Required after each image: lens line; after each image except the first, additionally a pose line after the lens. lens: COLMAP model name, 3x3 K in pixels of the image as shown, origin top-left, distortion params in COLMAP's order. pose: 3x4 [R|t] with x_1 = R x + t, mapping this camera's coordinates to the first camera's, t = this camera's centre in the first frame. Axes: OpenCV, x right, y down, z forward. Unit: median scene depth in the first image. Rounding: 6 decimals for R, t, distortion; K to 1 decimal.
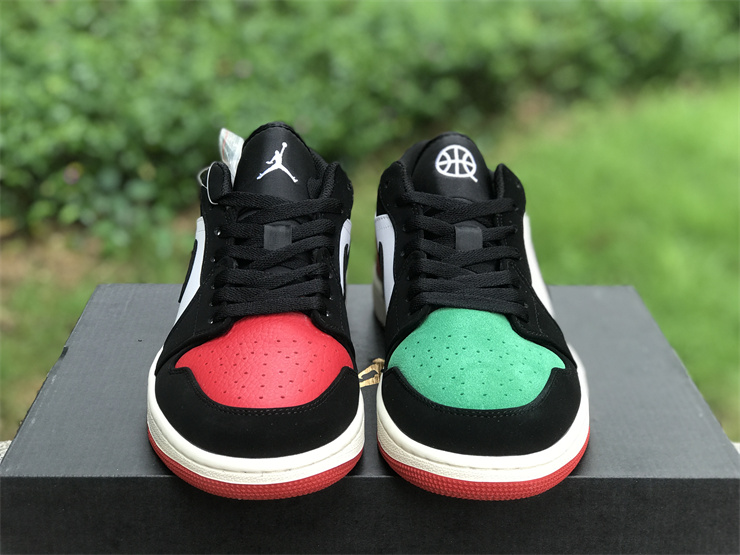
lens RADIAL K [[1234.3, 0, 372.3], [0, 1234.3, 279.8], [0, 0, 1]] dist [0.016005, 0.000000]
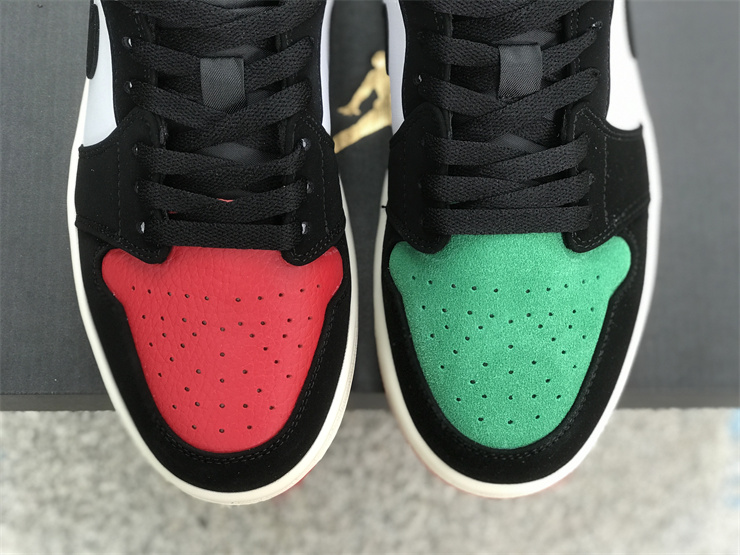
lens RADIAL K [[1234.3, 0, 368.4], [0, 1234.3, 277.3], [0, 0, 1]] dist [0.016005, 0.000000]
pose [[0.999737, 0.016980, -0.015440, 0.010492], [0.003994, 0.533764, 0.845624, -0.503909], [0.022600, -0.845463, 0.533556, 0.550352]]
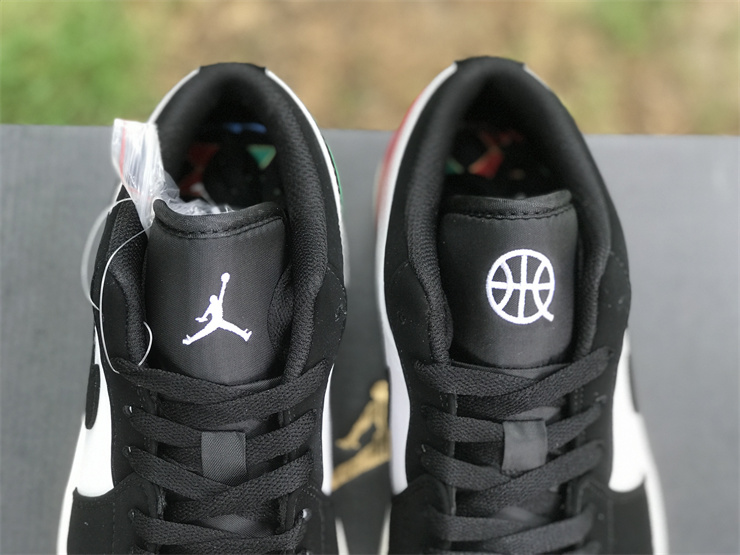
lens RADIAL K [[1234.3, 0, 370.9], [0, 1234.3, 277.4], [0, 0, 1]] dist [0.016005, 0.000000]
pose [[0.999540, 0.030198, -0.002897, -0.001845], [-0.016623, 0.625097, 0.780370, -0.565018], [0.025376, -0.779963, 0.625311, 0.650378]]
